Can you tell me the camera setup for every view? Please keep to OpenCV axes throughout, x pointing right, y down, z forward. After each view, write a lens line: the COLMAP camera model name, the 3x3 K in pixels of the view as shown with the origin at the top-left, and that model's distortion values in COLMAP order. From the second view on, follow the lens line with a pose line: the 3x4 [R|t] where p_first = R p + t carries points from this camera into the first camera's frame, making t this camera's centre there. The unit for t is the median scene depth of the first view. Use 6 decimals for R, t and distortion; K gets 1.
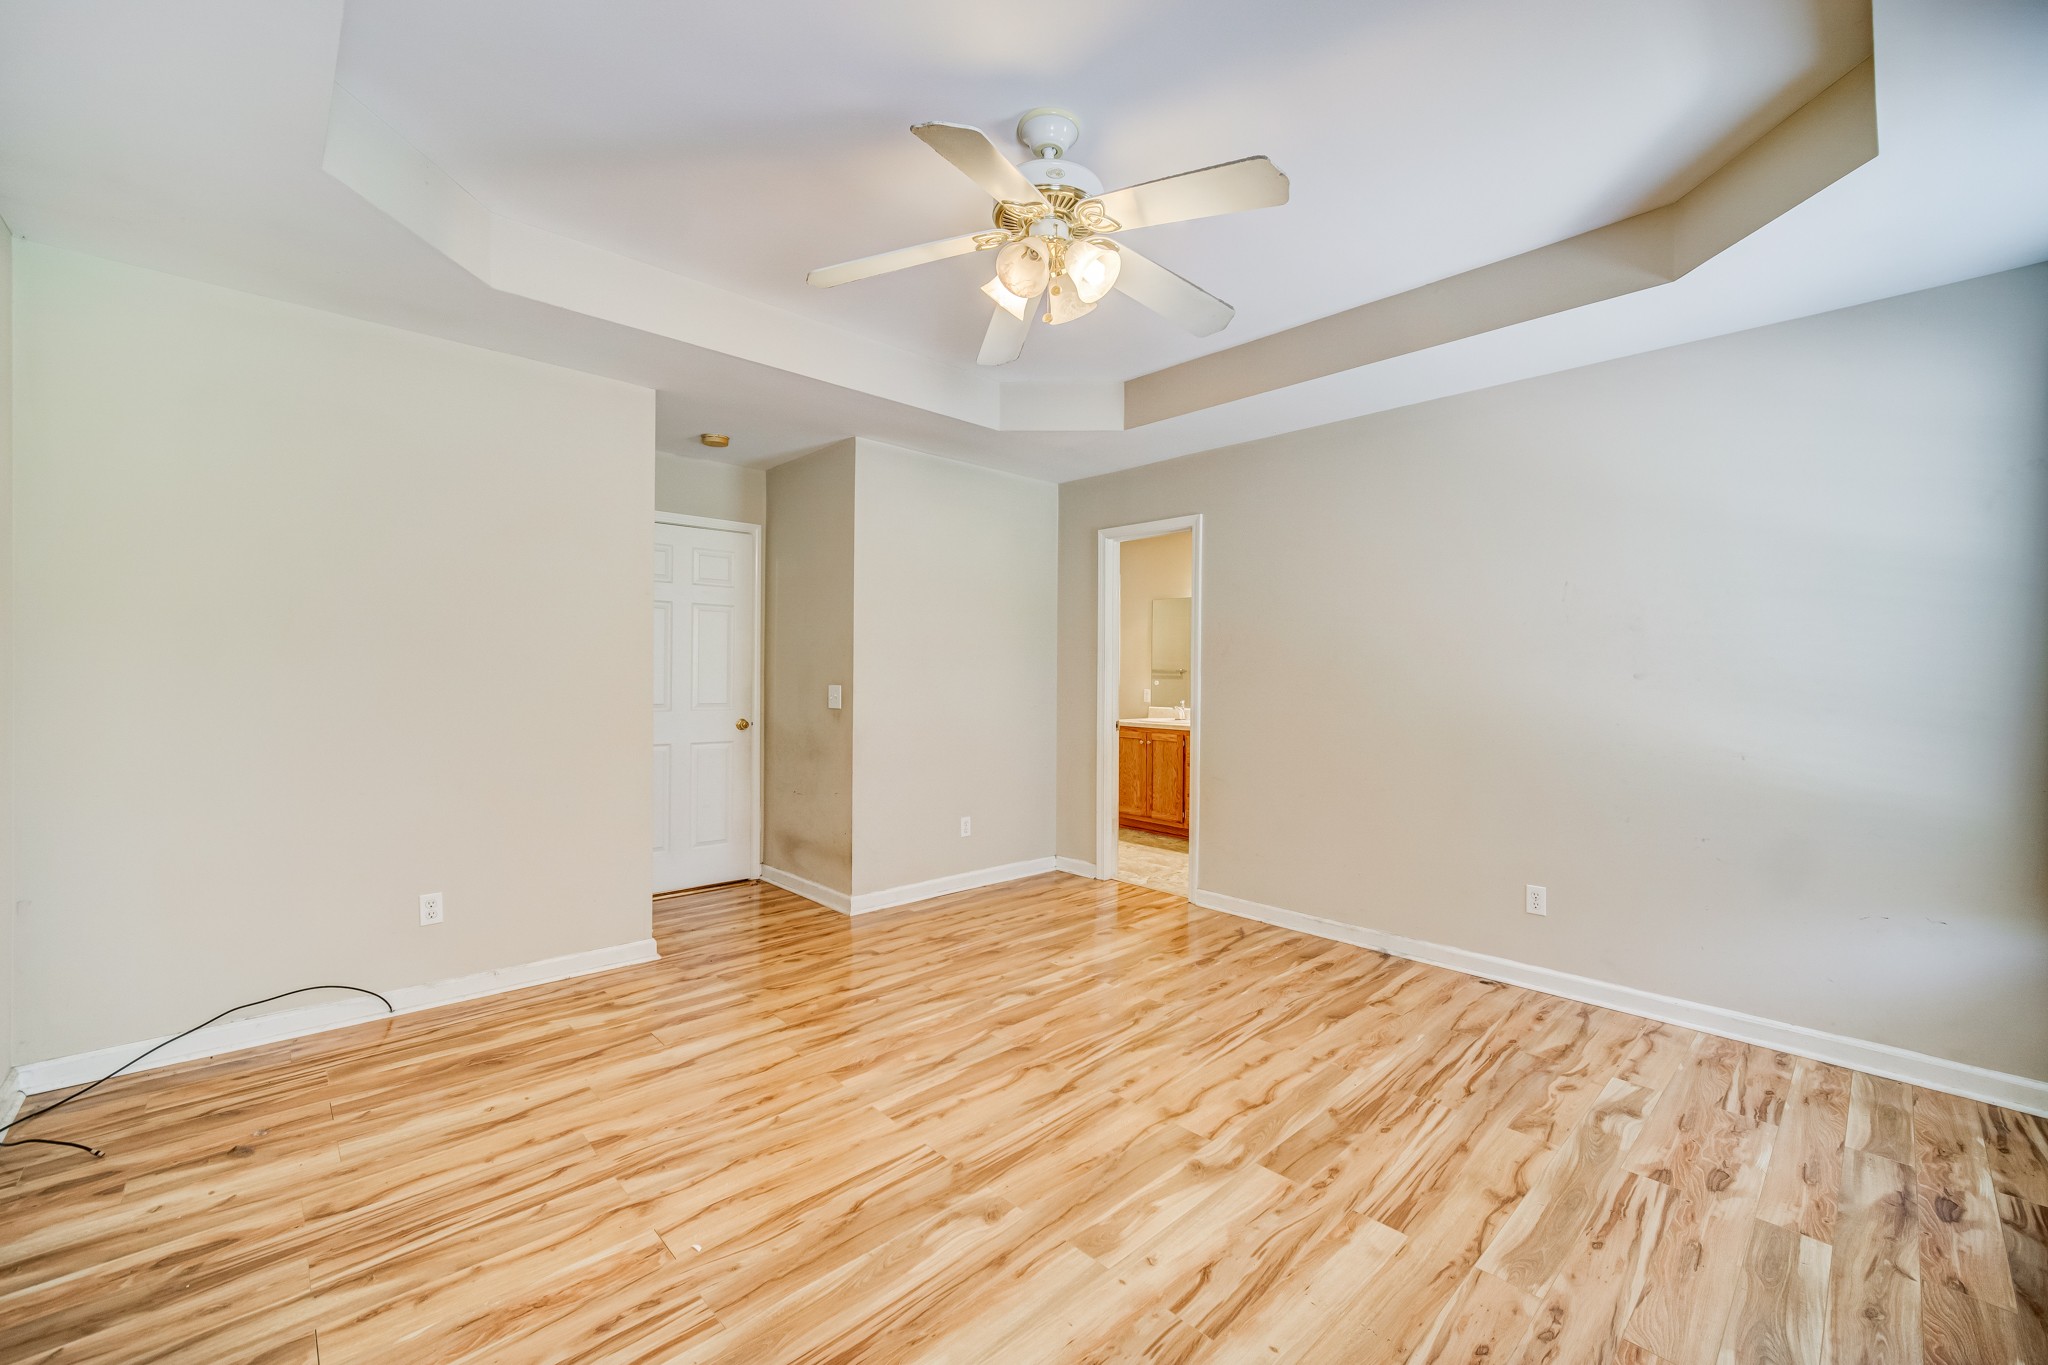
lens RADIAL K [[819.0, 0, 1020.2], [0, 819.0, 676.0], [0, 0, 1]] dist [-0.001154, -0.000074]
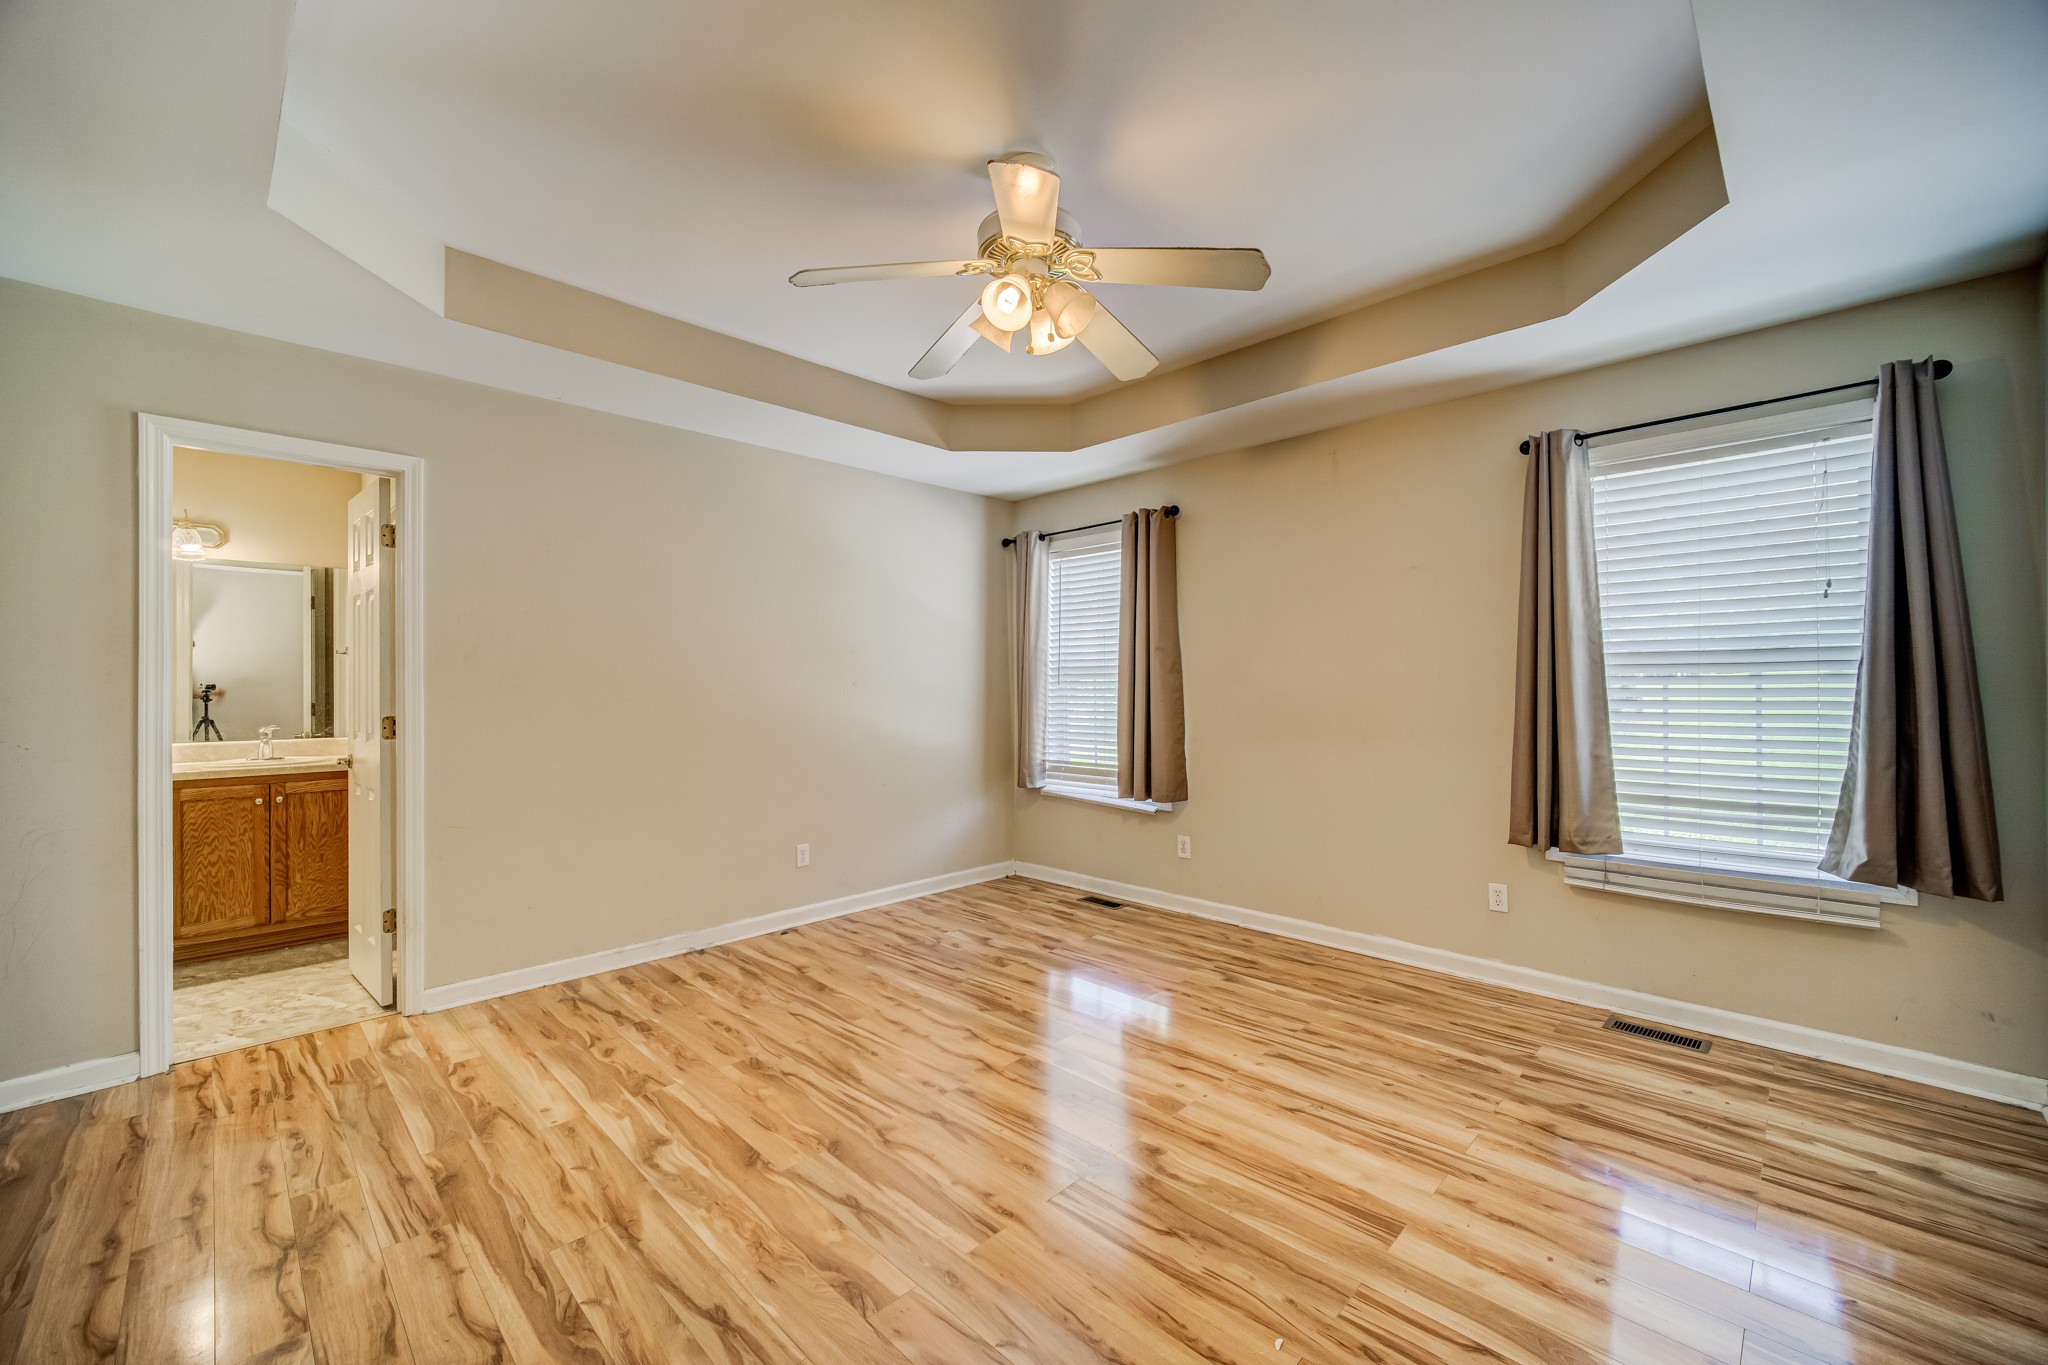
lens RADIAL K [[805.8, 0, 1023.1], [0, 805.8, 699.3], [0, 0, 1]] dist [-0.002029, -0.000381]
pose [[-0.030427, -0.026554, 0.999184, -0.697966], [0.005175, 0.999629, 0.026724, -0.006789], [-0.999524, 0.005984, -0.030279, 0.737612]]
